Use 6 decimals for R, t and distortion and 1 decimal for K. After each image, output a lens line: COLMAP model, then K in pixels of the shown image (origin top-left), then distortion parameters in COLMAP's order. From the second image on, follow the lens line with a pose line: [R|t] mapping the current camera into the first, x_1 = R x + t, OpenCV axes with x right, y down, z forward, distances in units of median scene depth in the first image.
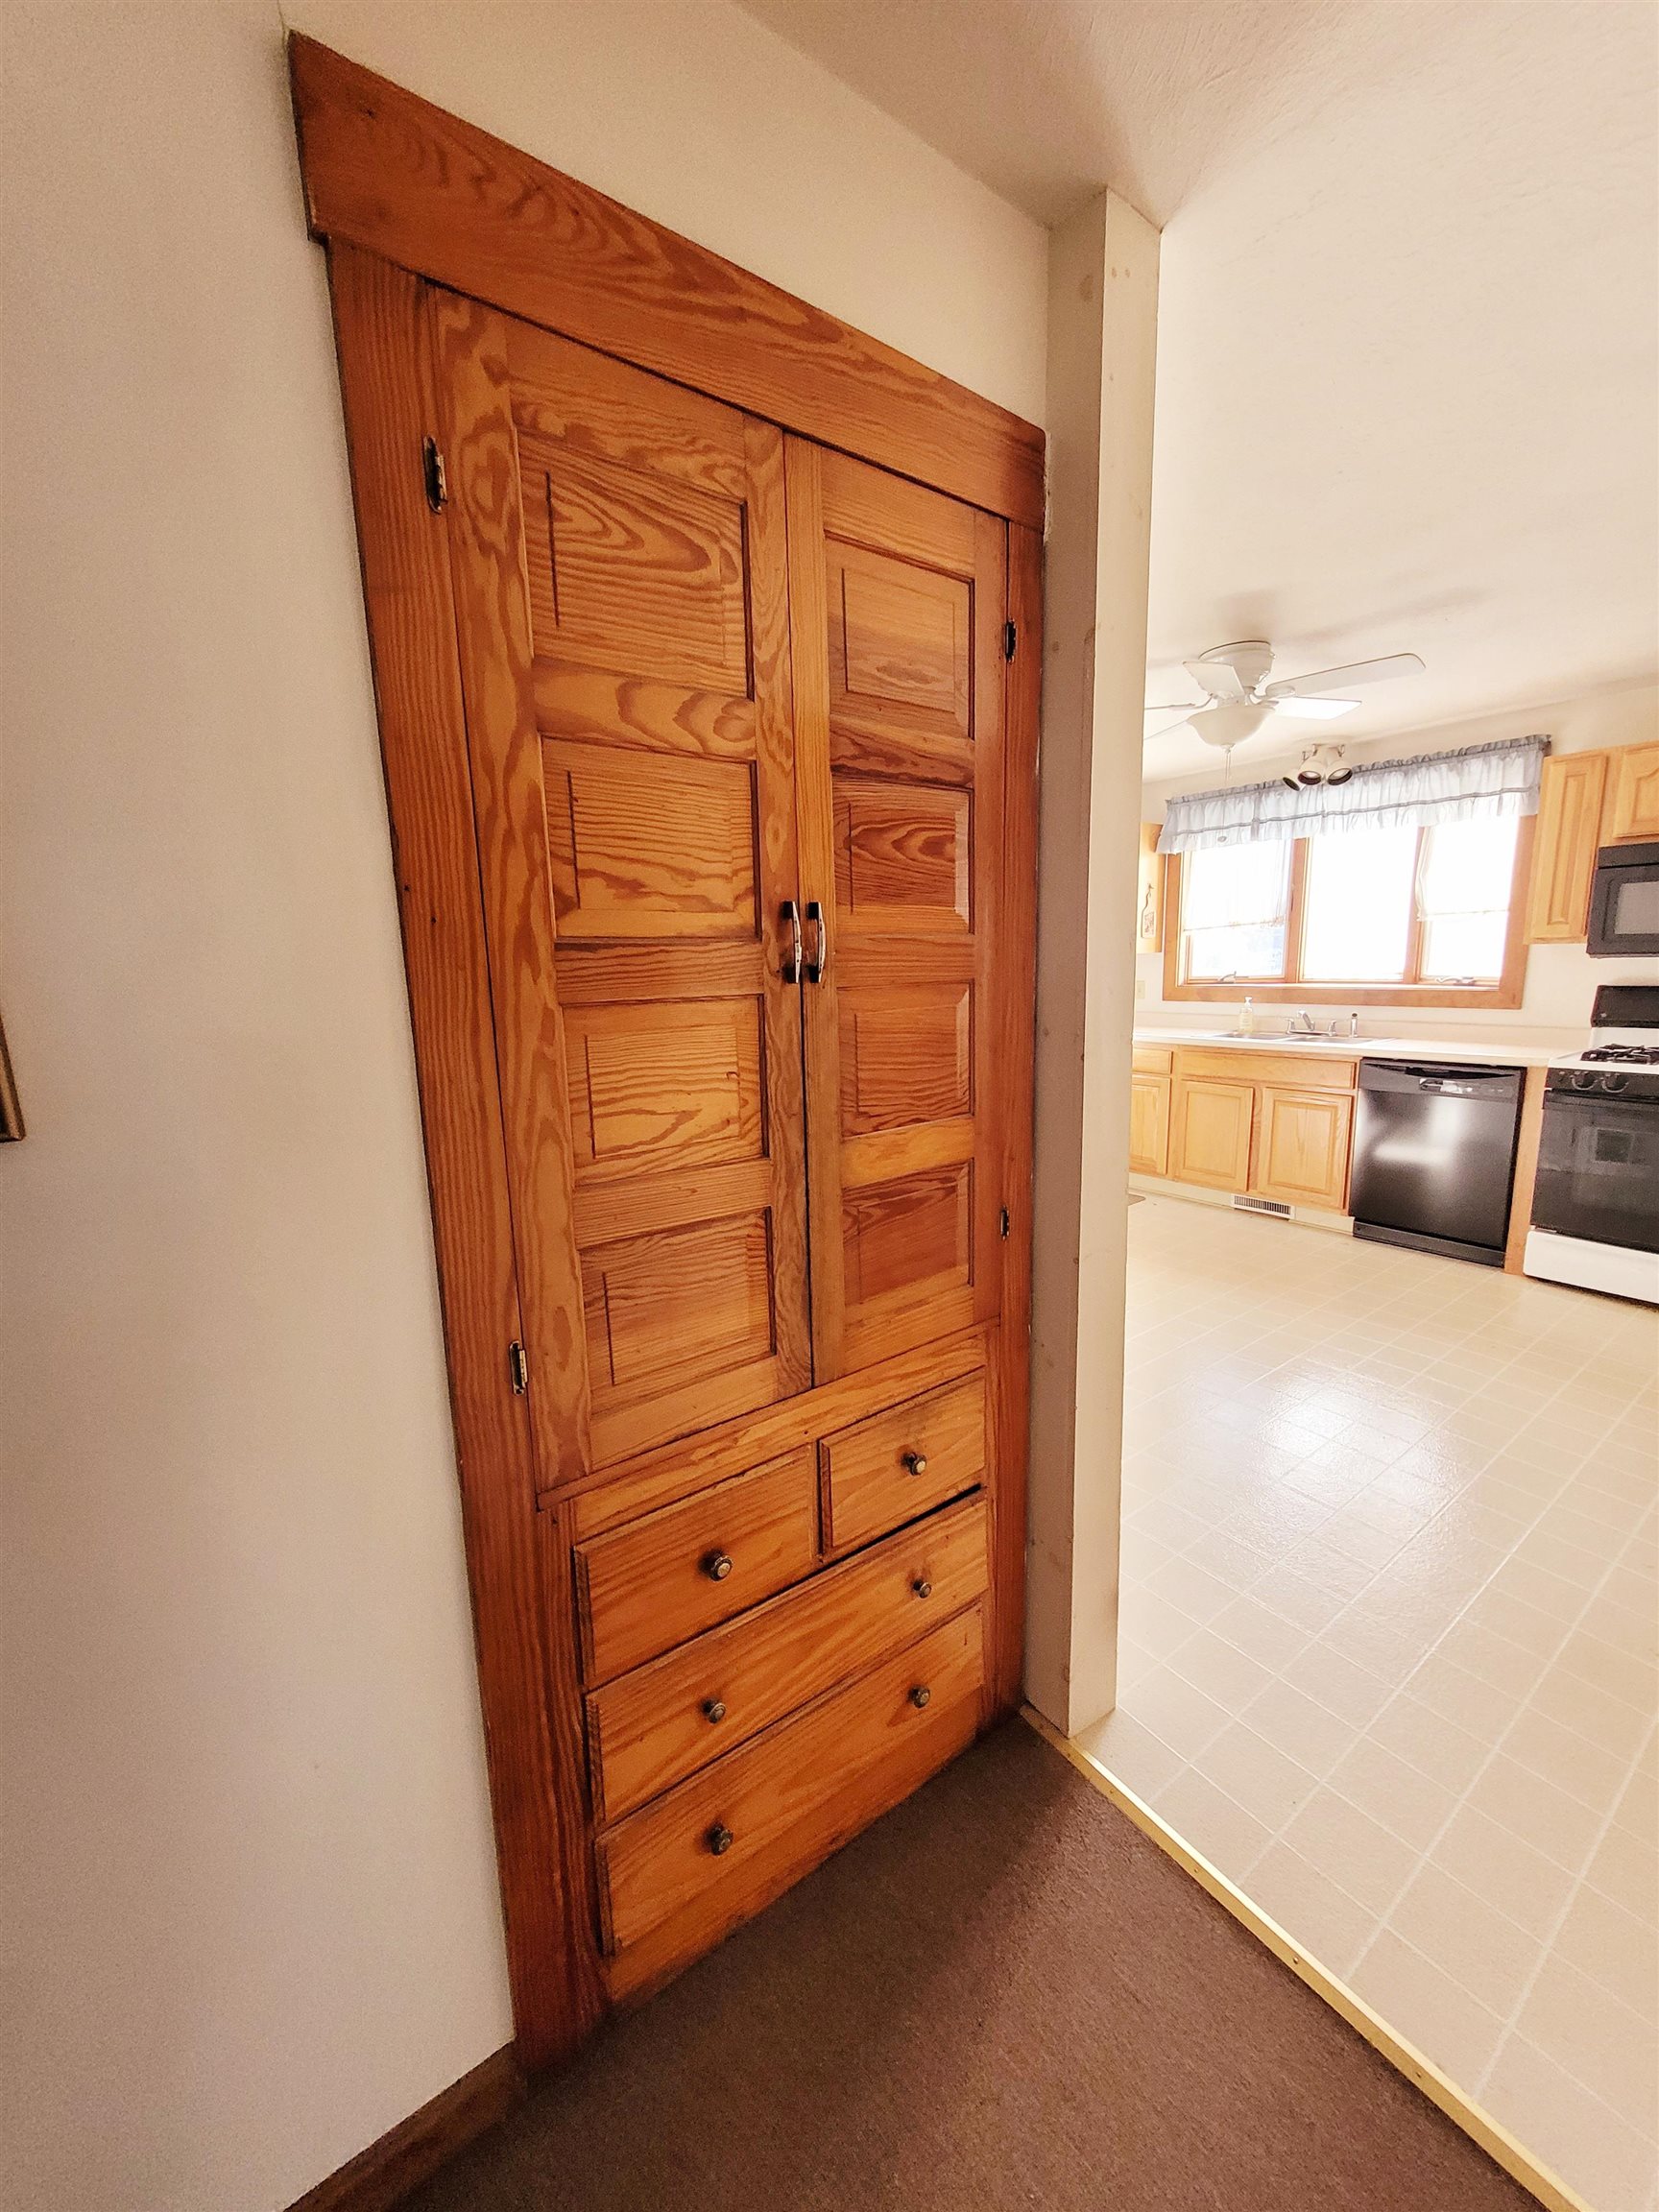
lens RADIAL K [[856.1, 0, 820.1], [0, 856.1, 1108.5], [0, 0, 1]] dist [-0.001242, -0.003104]
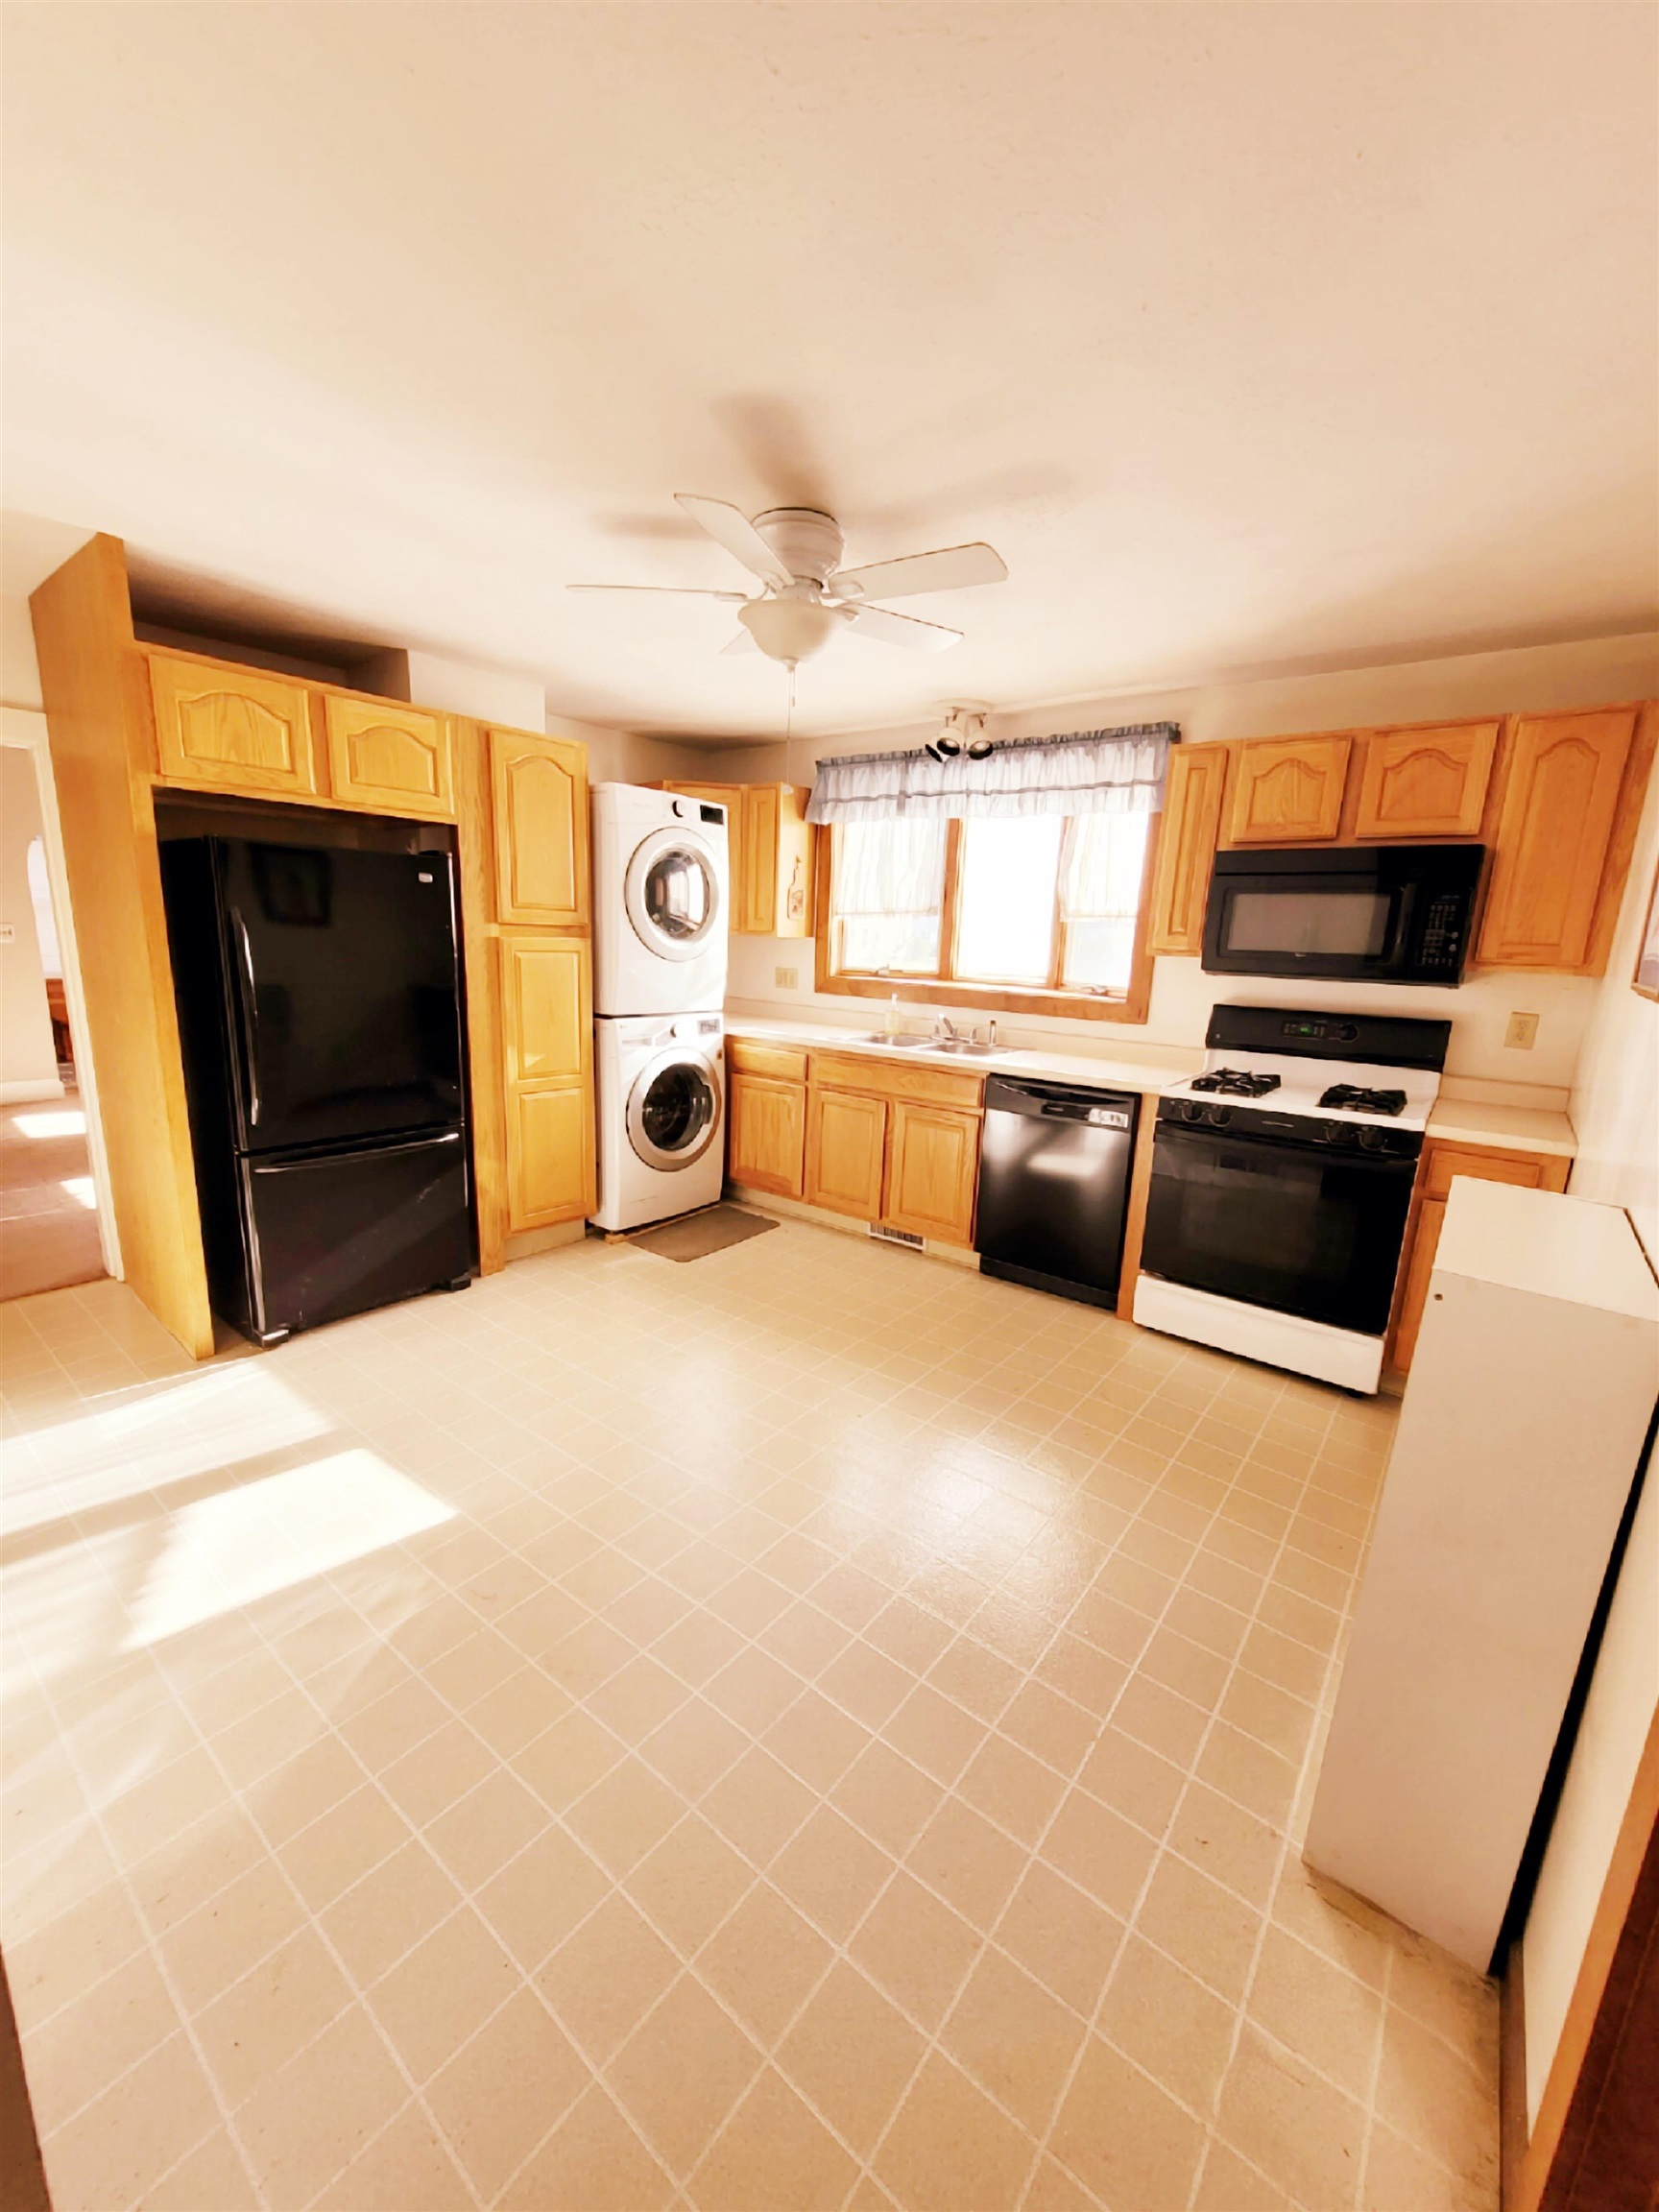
lens RADIAL K [[856.1, 0, 826.9], [0, 856.1, 1108.3], [0, 0, 1]] dist [-0.001242, -0.003104]
pose [[0.959038, 0.007342, 0.283181, 0.210925], [-0.016316, 0.999436, 0.029344, -0.043758], [-0.282806, -0.032763, 0.958618, 0.191963]]
